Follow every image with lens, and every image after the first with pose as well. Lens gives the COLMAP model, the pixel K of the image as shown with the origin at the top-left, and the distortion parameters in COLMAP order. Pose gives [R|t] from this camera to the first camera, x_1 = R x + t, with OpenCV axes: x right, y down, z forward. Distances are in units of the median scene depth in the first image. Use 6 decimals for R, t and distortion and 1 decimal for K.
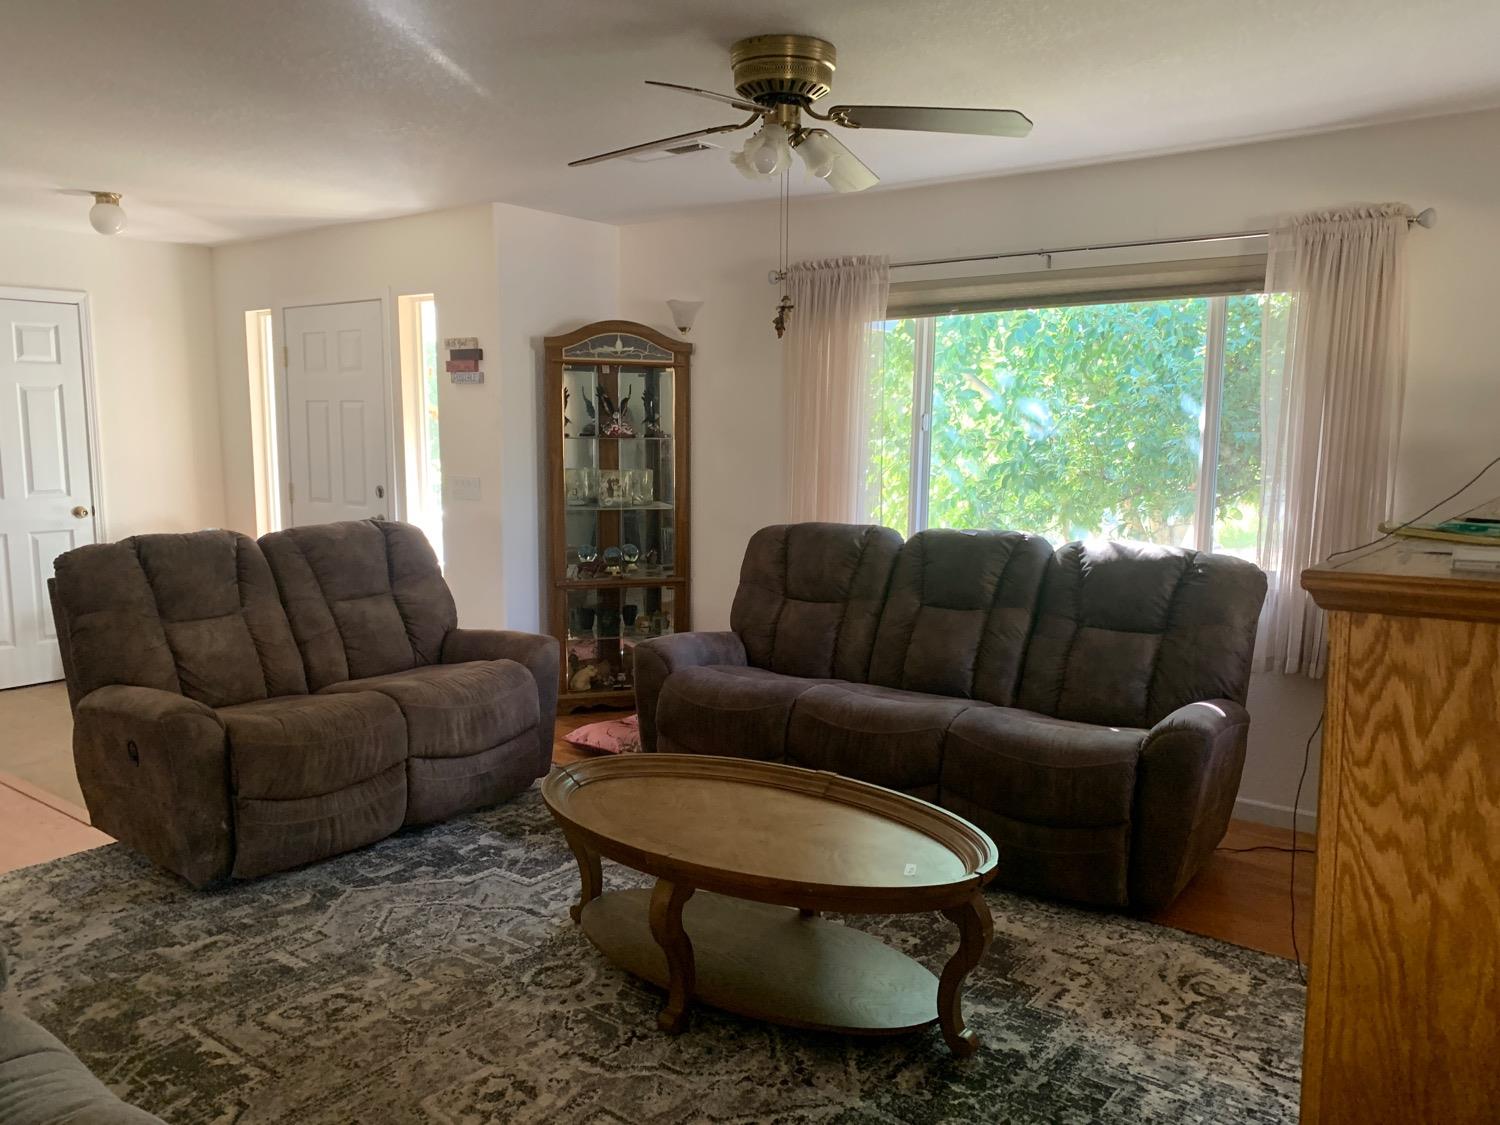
lens RADIAL K [[1153.7, 0, 751.9], [0, 1153.7, 565.4], [0, 0, 1]] dist [0.006100, 0.002255]
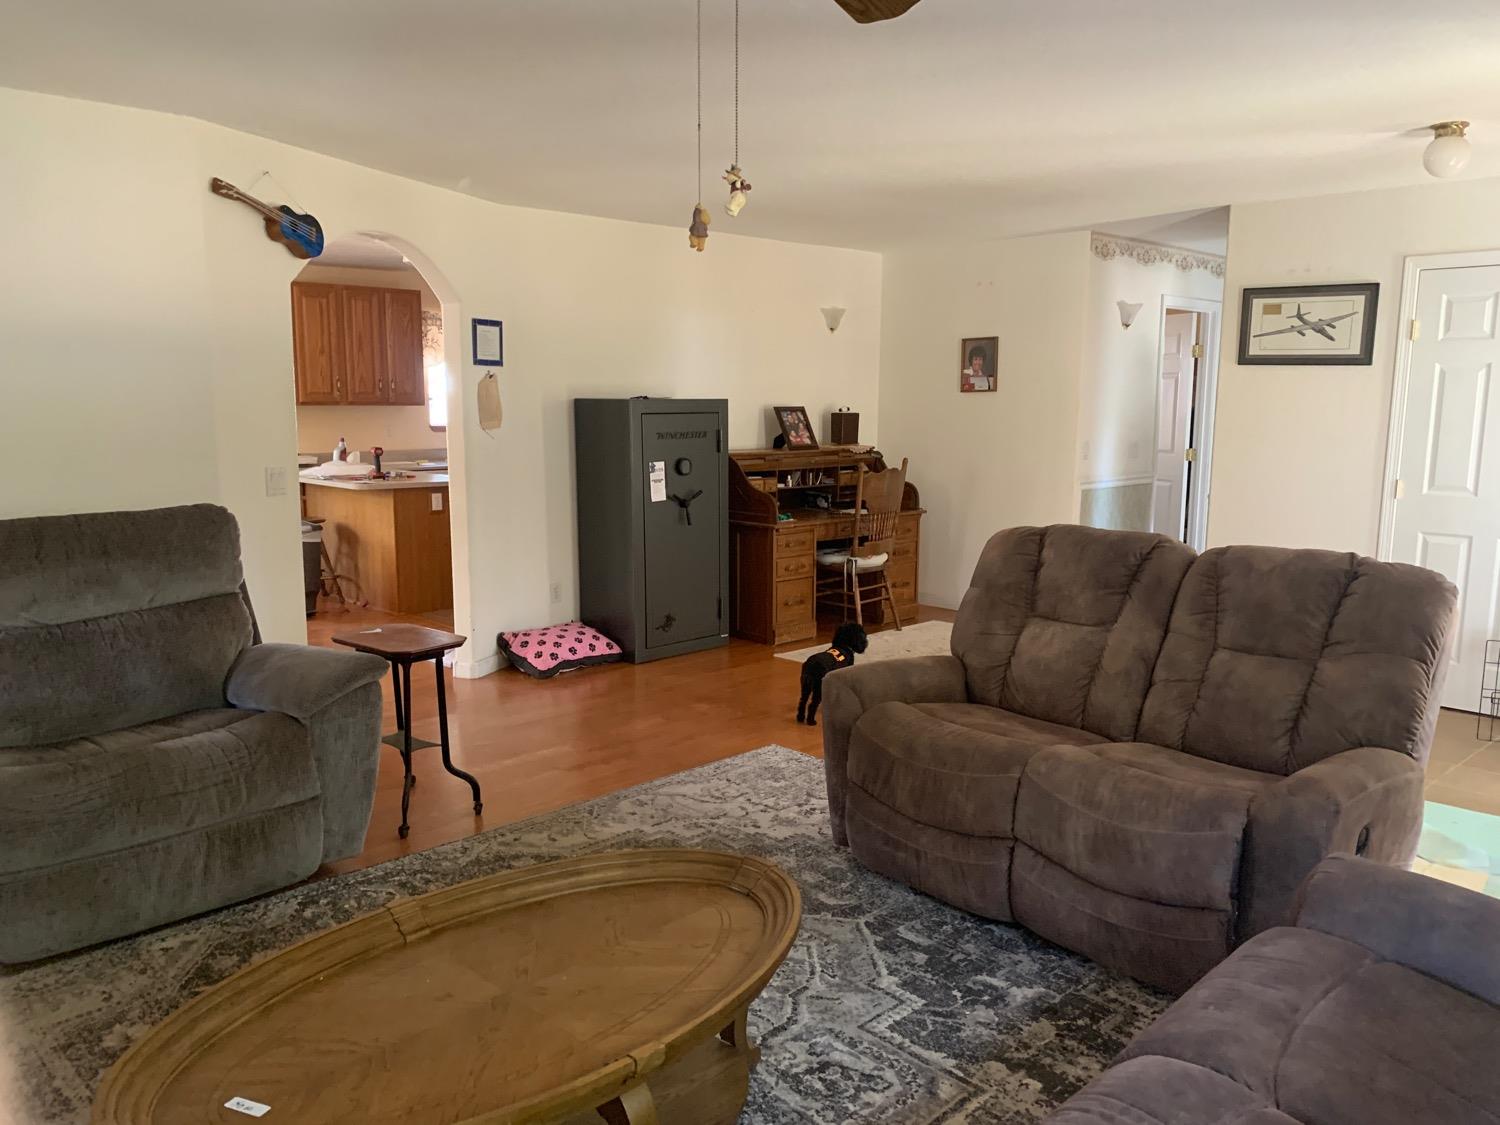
lens RADIAL K [[1153.7, 0, 751.2], [0, 1153.7, 567.9], [0, 0, 1]] dist [0.006100, 0.002255]
pose [[-0.150168, 0.146000, -0.977821, 0.484974], [-0.131990, 0.977222, 0.166181, -0.123220], [0.979810, 0.154018, -0.127477, 0.934714]]
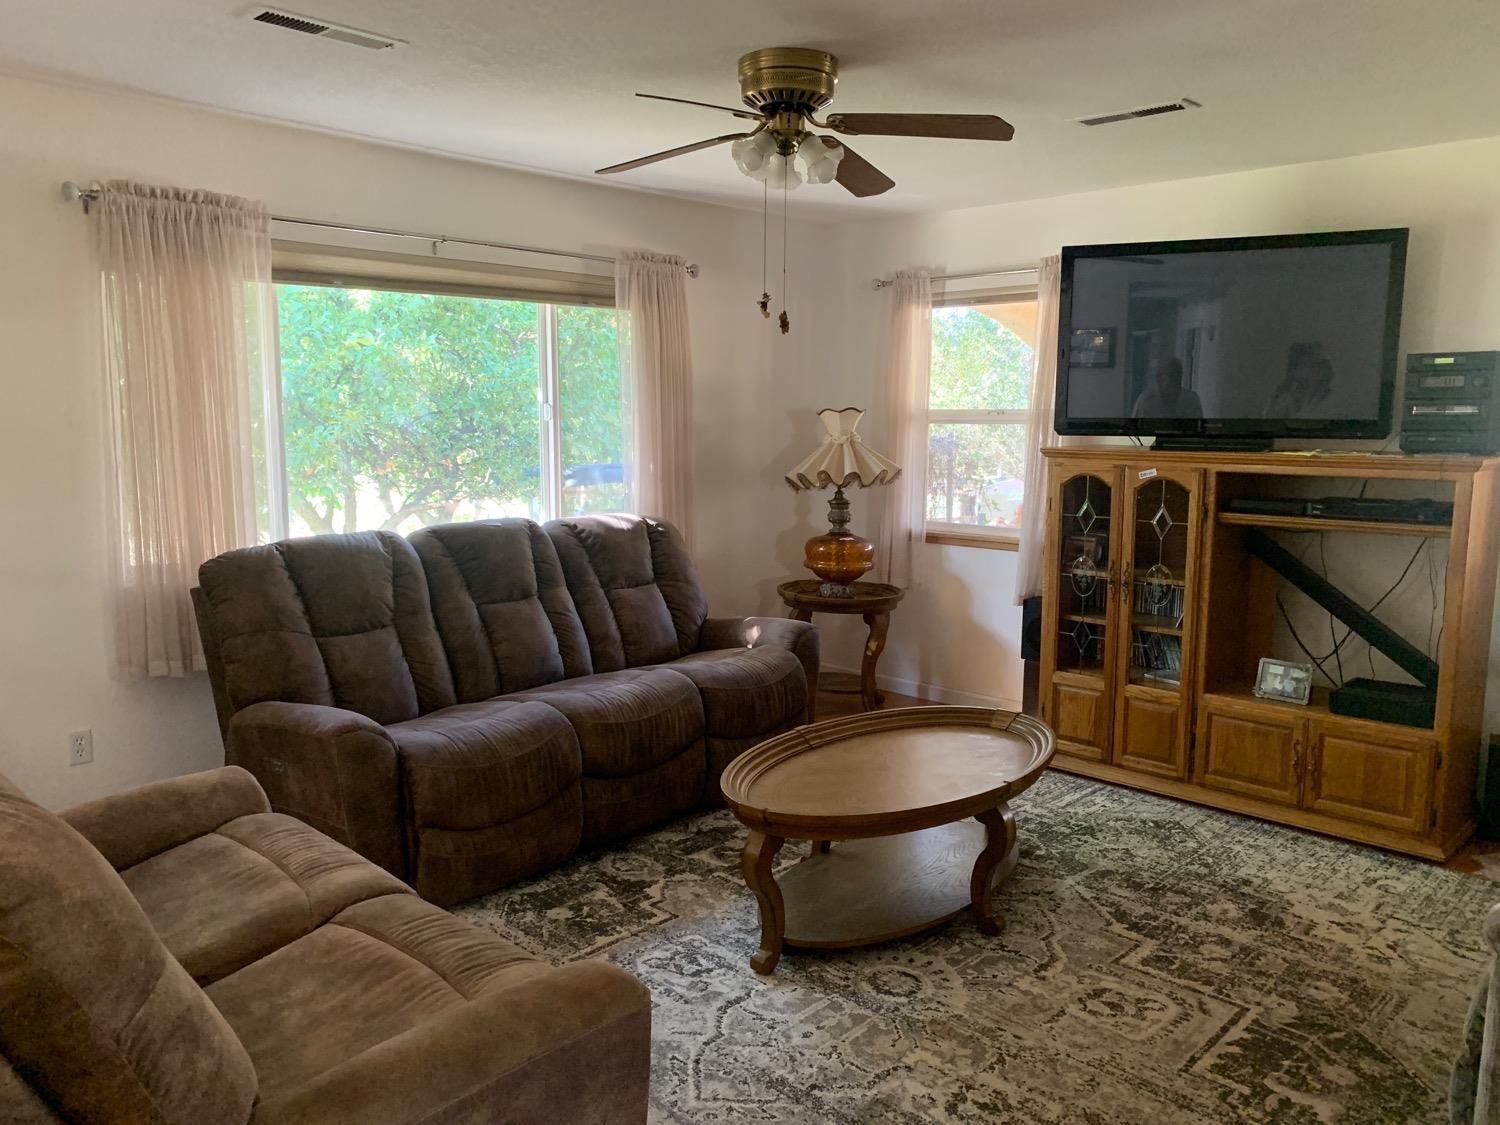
lens RADIAL K [[1153.7, 0, 751.1], [0, 1153.7, 566.3], [0, 0, 1]] dist [0.006100, 0.002255]
pose [[0.111116, -0.138471, 0.984113, -0.877781], [0.118597, 0.985017, 0.125208, -0.103628], [-0.986706, 0.102800, 0.125873, 0.769239]]
